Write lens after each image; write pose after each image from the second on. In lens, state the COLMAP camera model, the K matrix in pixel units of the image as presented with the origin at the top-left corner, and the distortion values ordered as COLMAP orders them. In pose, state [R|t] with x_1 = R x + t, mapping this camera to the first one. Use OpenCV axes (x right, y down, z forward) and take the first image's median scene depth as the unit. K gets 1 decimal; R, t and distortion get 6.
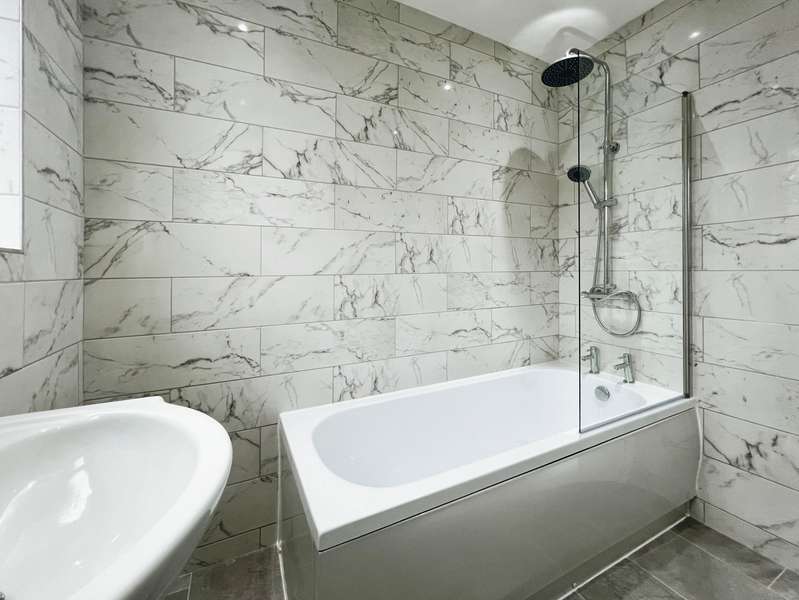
lens RADIAL K [[332.0, 0, 397.9], [0, 332.0, 297.1], [0, 0, 1]] dist [-0.001234, -0.000235]
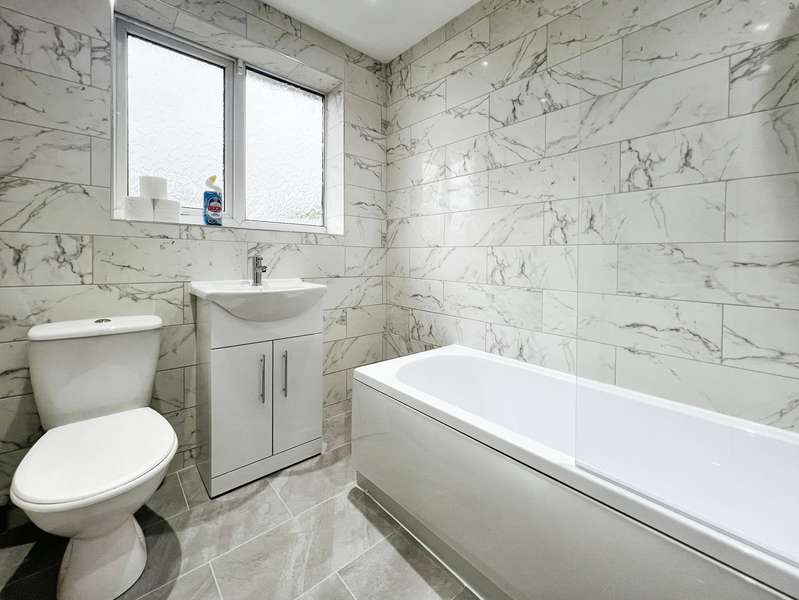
lens RADIAL K [[325.3, 0, 401.6], [0, 325.3, 306.0], [0, 0, 1]] dist [-0.000069, 0.000063]
pose [[0.273771, 0.155667, -0.949114, 0.887198], [-0.097794, 0.986206, 0.133542, 0.020424], [0.956810, 0.056257, 0.285218, 0.366544]]
